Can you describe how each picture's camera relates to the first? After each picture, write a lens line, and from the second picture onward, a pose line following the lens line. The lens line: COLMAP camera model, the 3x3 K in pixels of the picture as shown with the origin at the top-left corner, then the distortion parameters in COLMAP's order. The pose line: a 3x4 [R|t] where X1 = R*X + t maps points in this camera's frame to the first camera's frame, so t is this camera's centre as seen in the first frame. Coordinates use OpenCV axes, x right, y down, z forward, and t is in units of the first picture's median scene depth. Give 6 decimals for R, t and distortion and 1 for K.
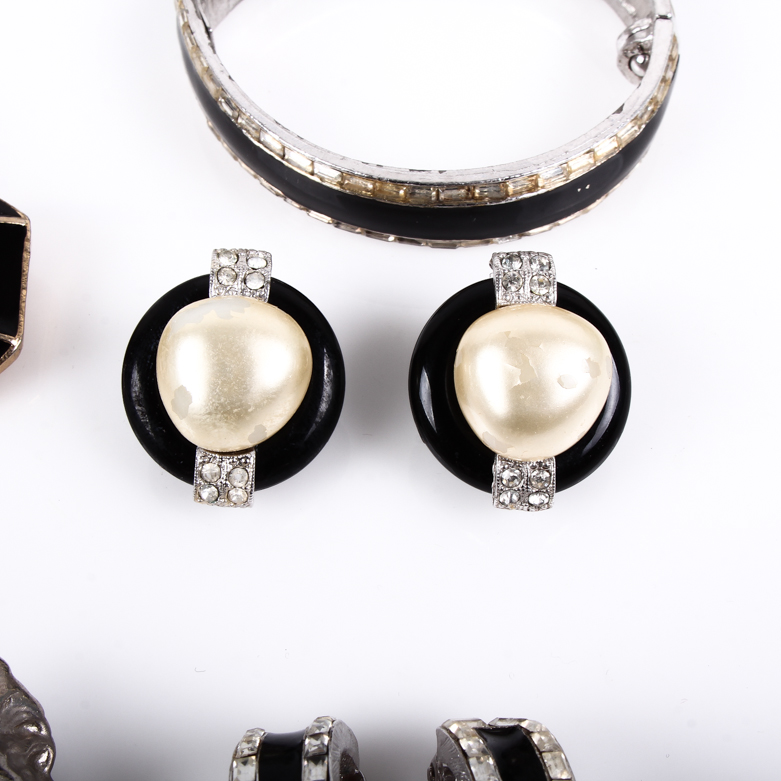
lens RADIAL K [[1394.8, 0, 388.3], [0, 1394.8, 390.3], [0, 0, 1]] dist [-0.099221, 0.000000]
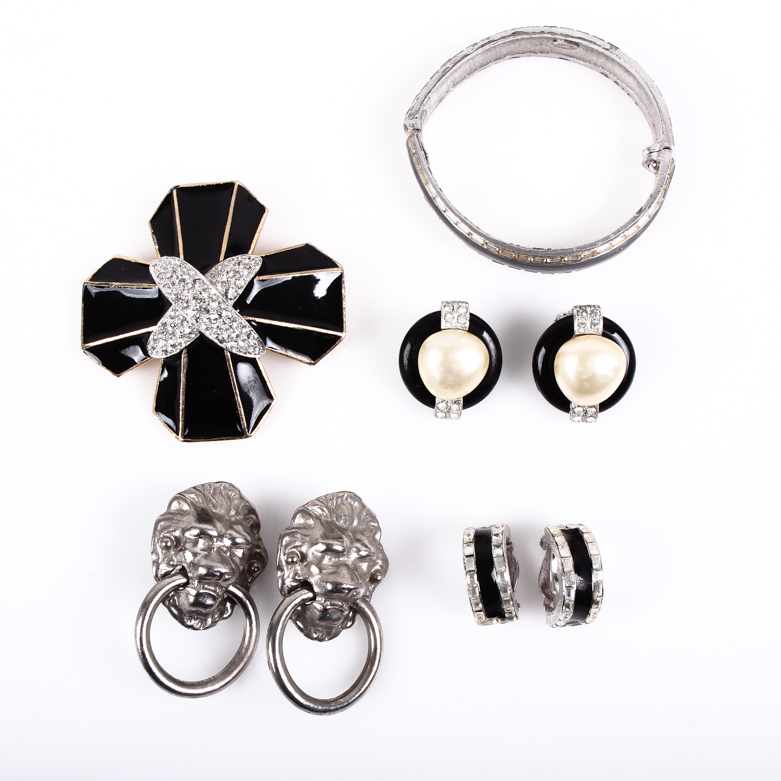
lens RADIAL K [[1394.8, 0, 392.1], [0, 1394.8, 389.3], [0, 0, 1]] dist [-0.099221, 0.000000]
pose [[0.999269, 0.002497, -0.038138, -0.123875], [0.009927, 0.946657, 0.322089, -0.686373], [0.036908, -0.322232, 0.945941, -1.095994]]
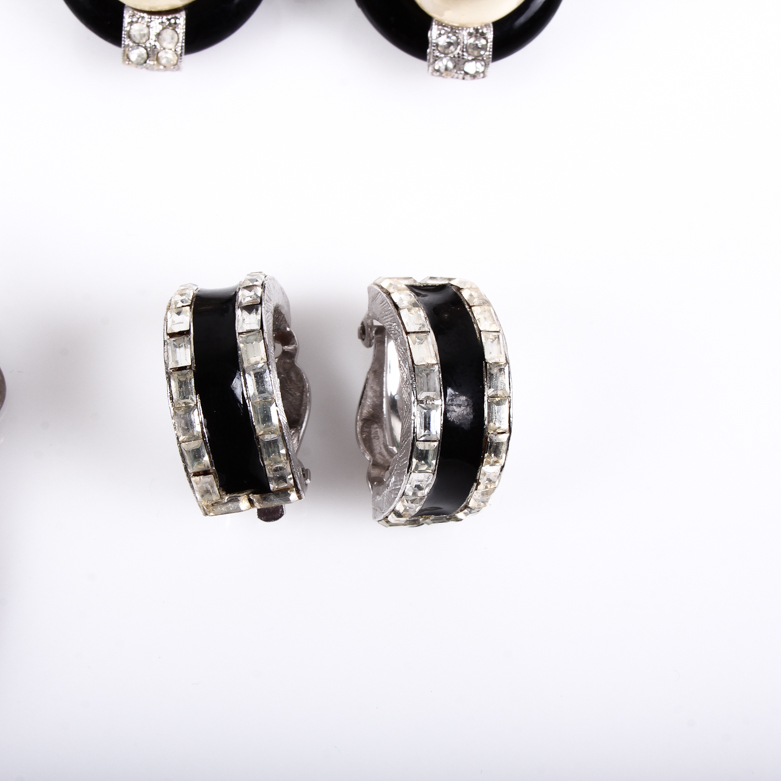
lens RADIAL K [[1394.8, 0, 395.4], [0, 1394.8, 395.3], [0, 0, 1]] dist [-0.099221, 0.000000]
pose [[0.997961, 0.008437, 0.063274, -0.008112], [-0.024155, 0.967430, 0.251985, 0.057052], [-0.059088, -0.253000, 0.965660, -0.004953]]
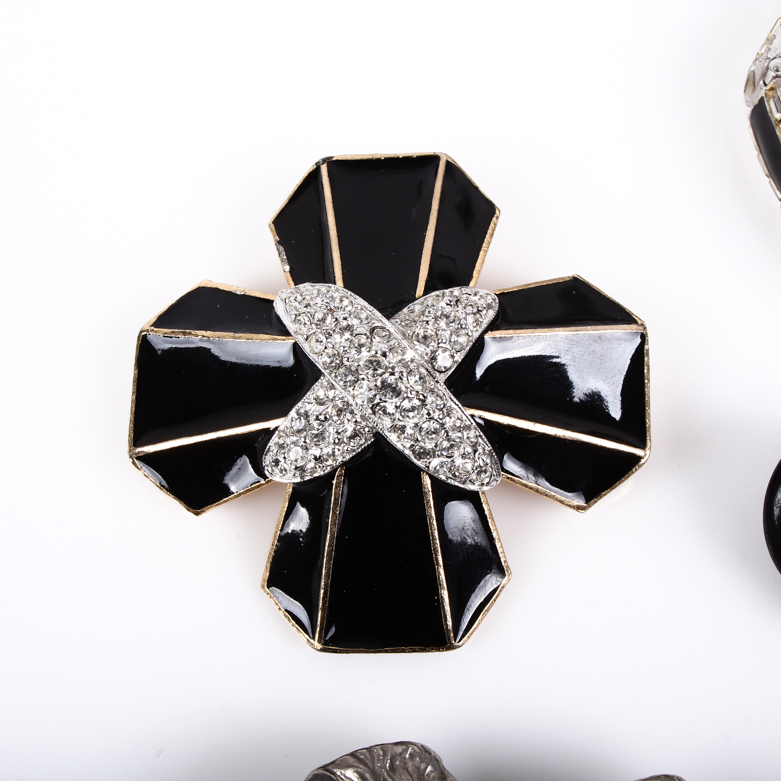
lens RADIAL K [[1394.8, 0, 390.3], [0, 1394.8, 391.5], [0, 0, 1]] dist [-0.099221, 0.000000]
pose [[0.998442, 0.047406, -0.029446, -0.472004], [-0.039350, 0.972185, 0.230884, -0.349065], [0.039572, -0.229365, 0.972536, -0.043271]]
